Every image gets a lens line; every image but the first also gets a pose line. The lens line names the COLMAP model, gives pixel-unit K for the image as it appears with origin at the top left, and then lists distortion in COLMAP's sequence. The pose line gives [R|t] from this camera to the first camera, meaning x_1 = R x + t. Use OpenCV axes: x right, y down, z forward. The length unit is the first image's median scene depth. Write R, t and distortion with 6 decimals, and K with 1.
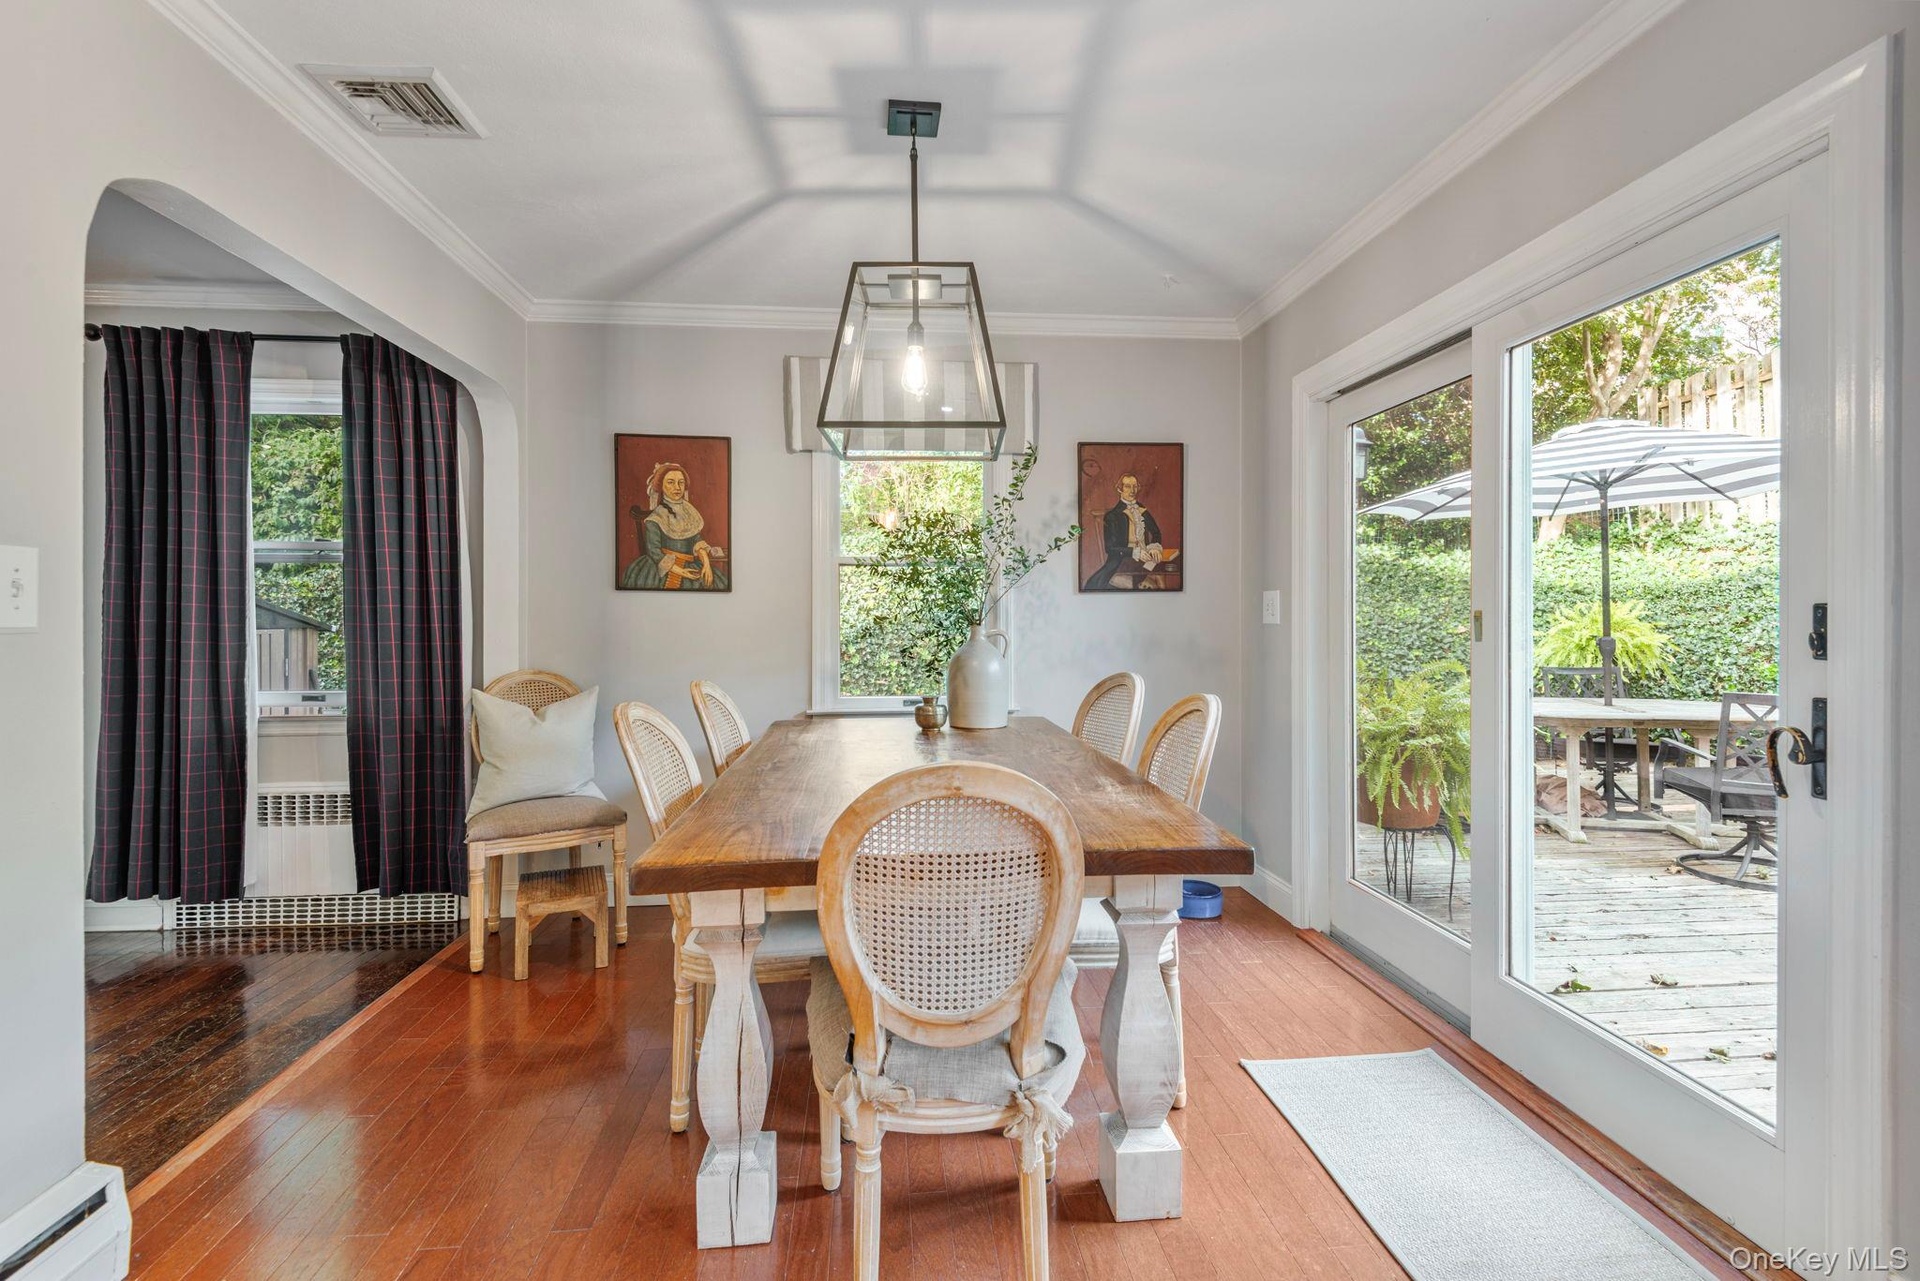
lens RADIAL K [[877.5, 0, 964.4], [0, 877.5, 622.4], [0, 0, 1]] dist [0.000118, -0.001094]
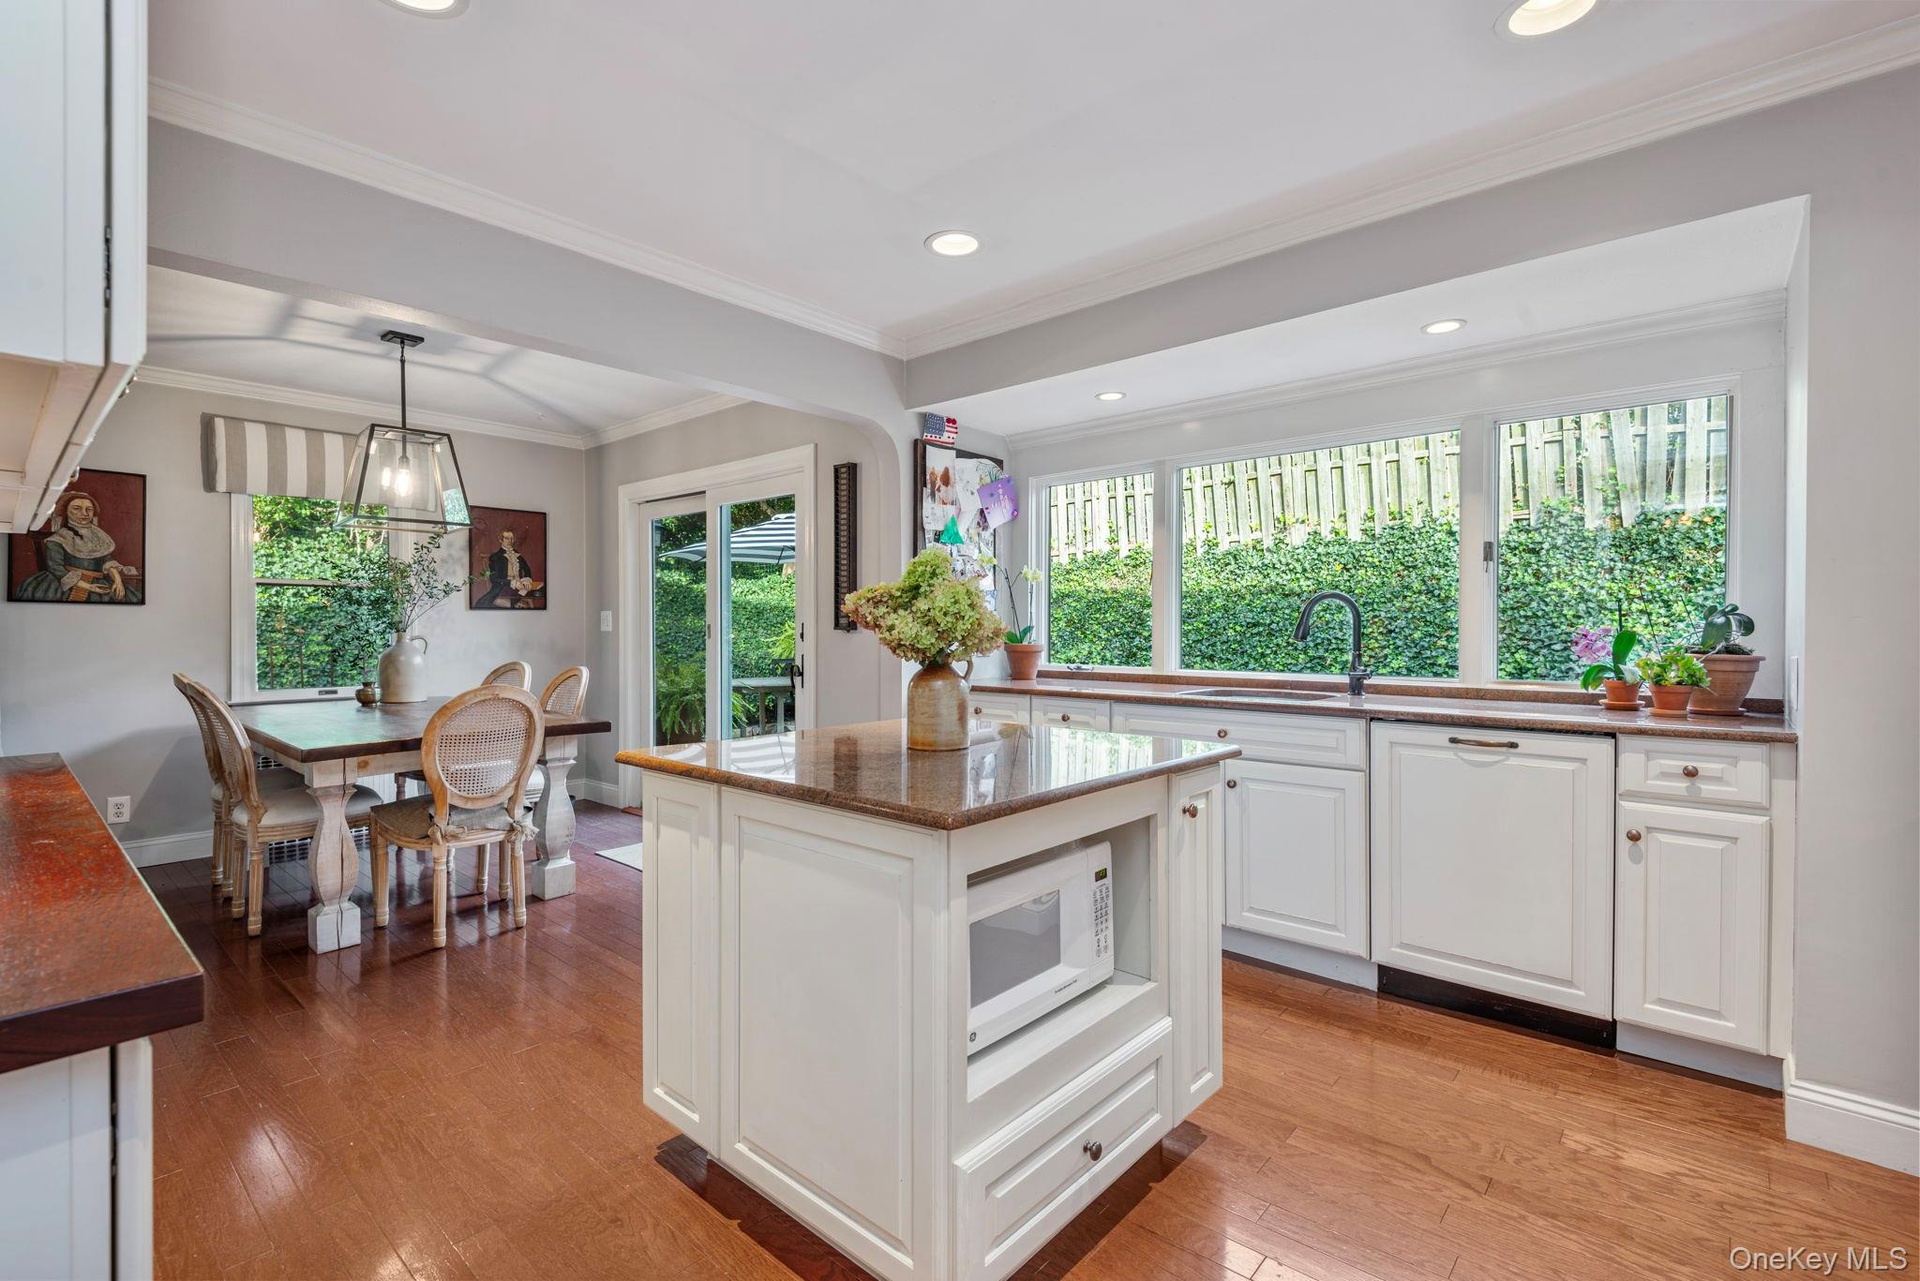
lens RADIAL K [[877.5, 0, 964.6], [0, 877.5, 631.3], [0, 0, 1]] dist [0.000118, -0.001094]
pose [[0.734093, -0.001793, 0.679047, -0.292302], [0.000579, 0.999998, 0.002015, -0.000475], [-0.679049, -0.001086, 0.734092, -0.711469]]
